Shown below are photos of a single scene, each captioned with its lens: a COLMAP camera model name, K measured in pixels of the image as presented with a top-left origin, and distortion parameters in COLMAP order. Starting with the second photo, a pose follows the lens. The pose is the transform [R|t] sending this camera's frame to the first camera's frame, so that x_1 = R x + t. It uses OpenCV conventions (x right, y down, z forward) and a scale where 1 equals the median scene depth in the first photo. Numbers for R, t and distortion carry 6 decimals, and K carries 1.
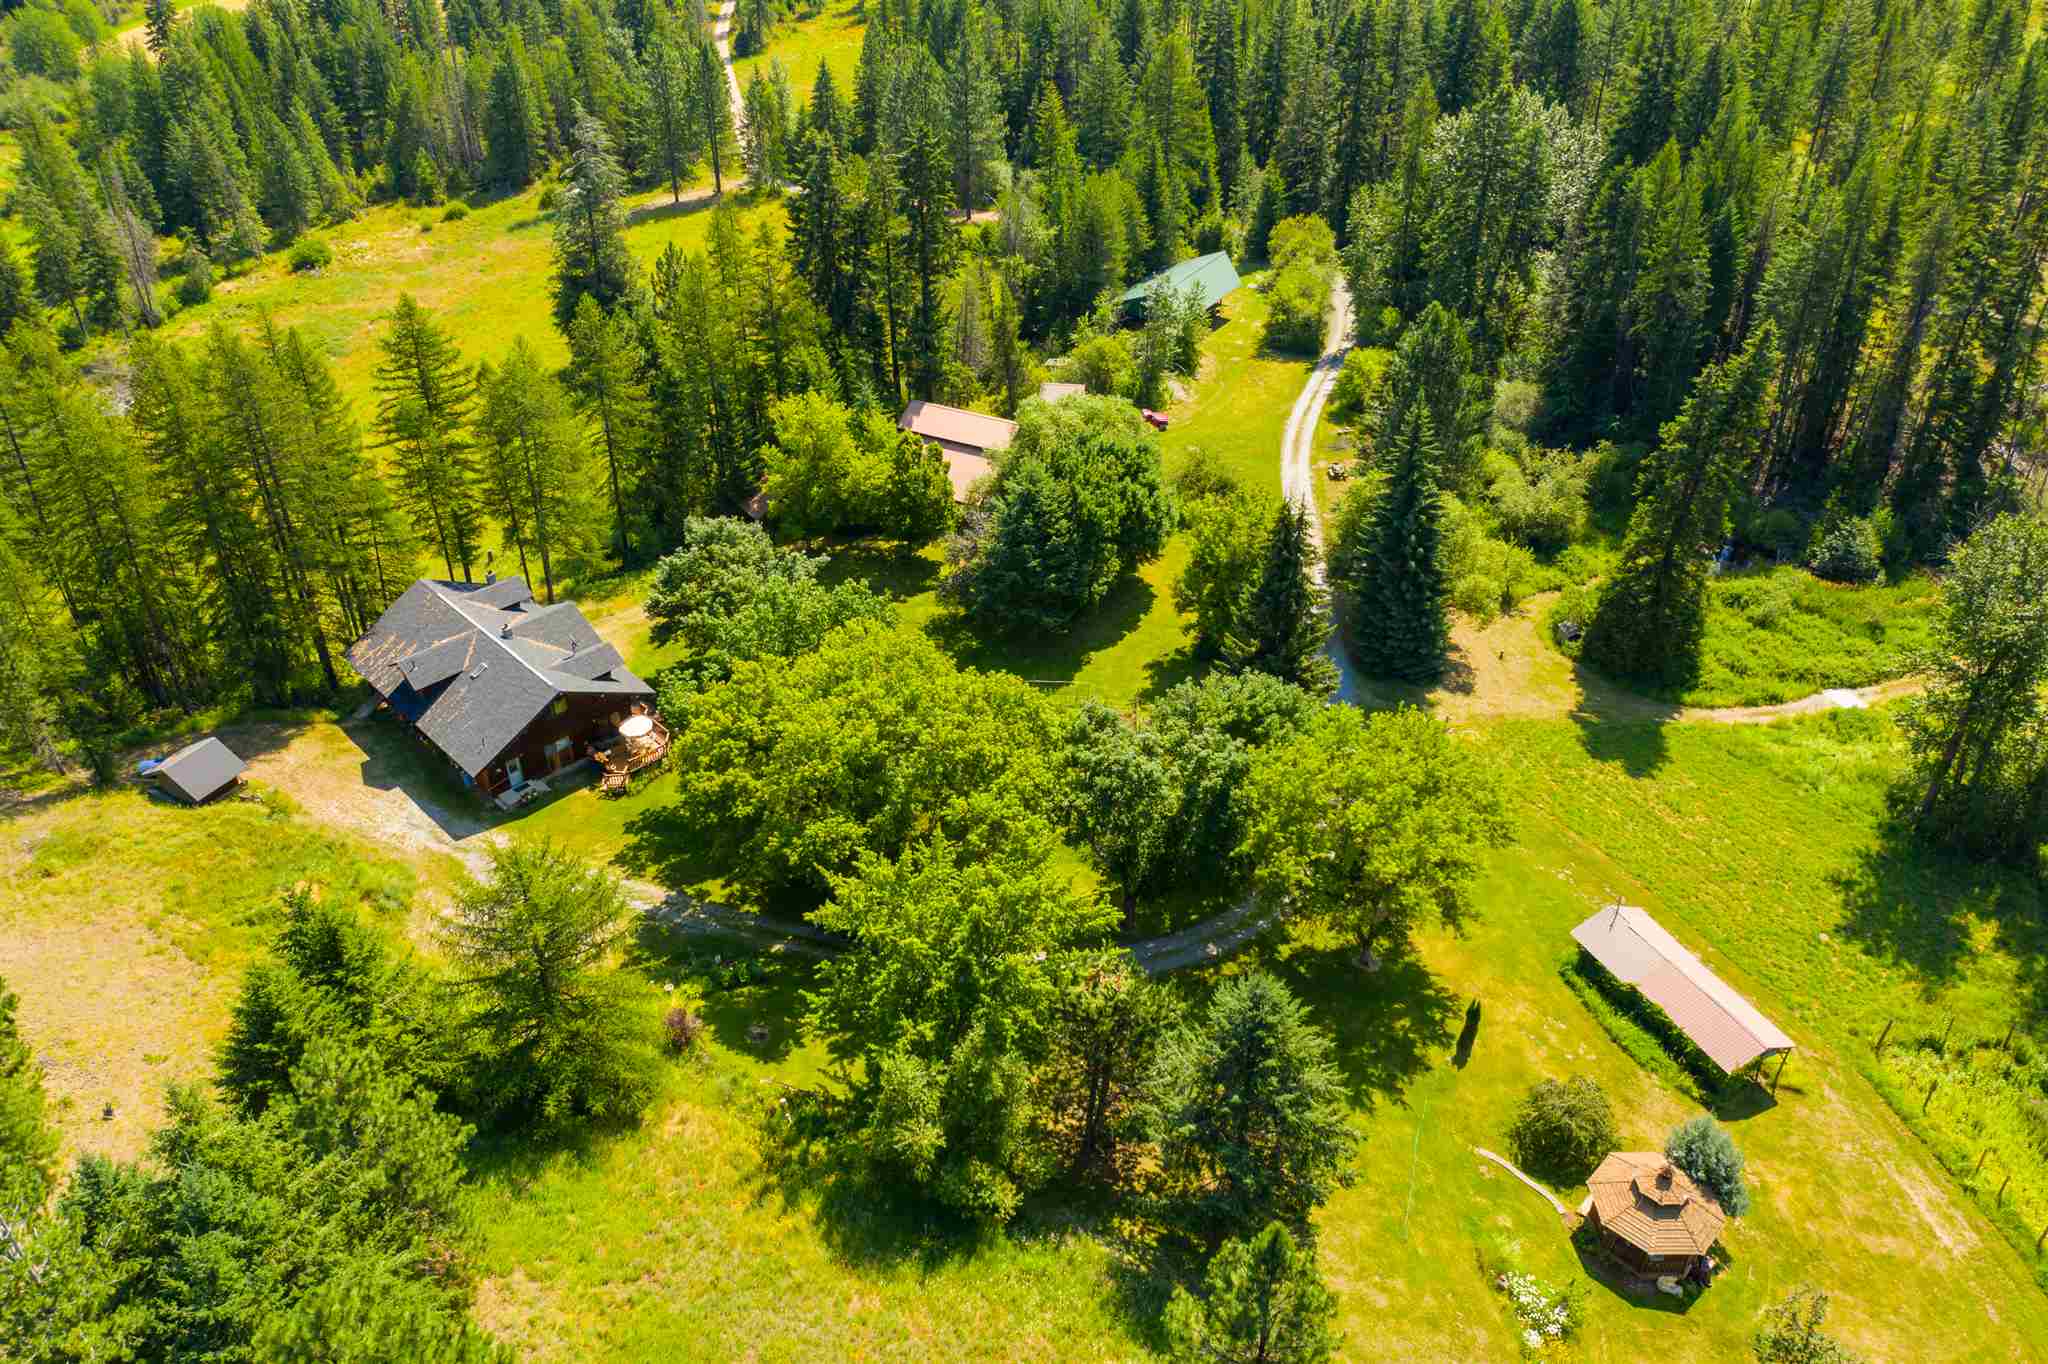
lens RADIAL K [[1604.7, 0, 1023.8], [0, 1604.7, 680.4], [0, 0, 1]] dist [-0.022549, 0.003756]
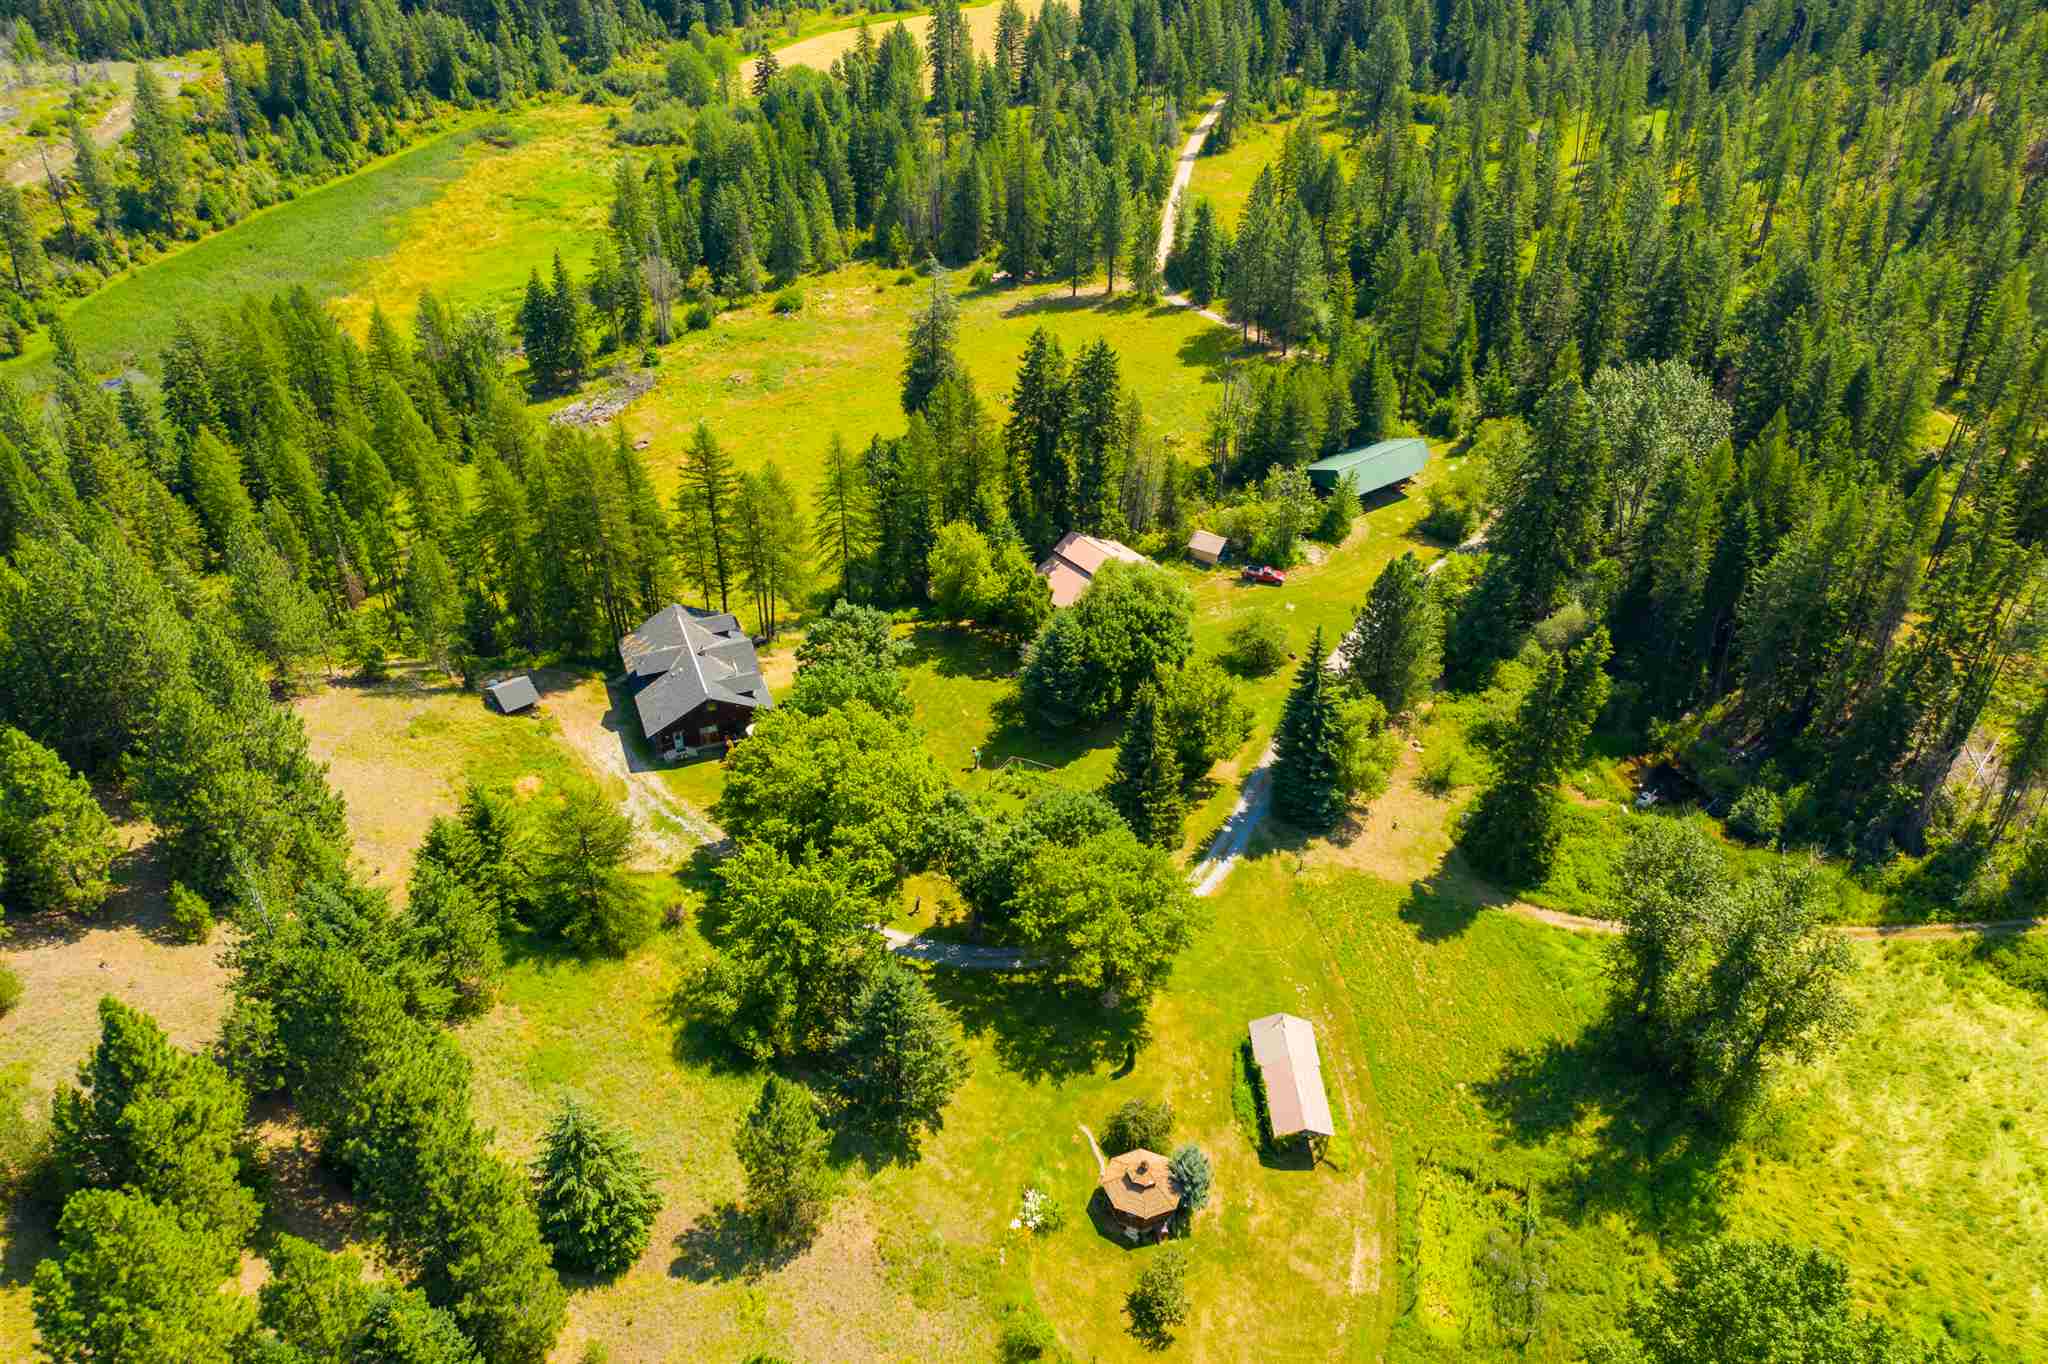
lens RADIAL K [[1604.7, 0, 1026.6], [0, 1604.7, 685.5], [0, 0, 1]] dist [-0.022549, 0.003756]
pose [[0.921216, 0.227854, -0.315345, 0.457463], [-0.222157, 0.973491, 0.054416, -0.147588], [0.319385, 0.019927, 0.947416, -0.380592]]
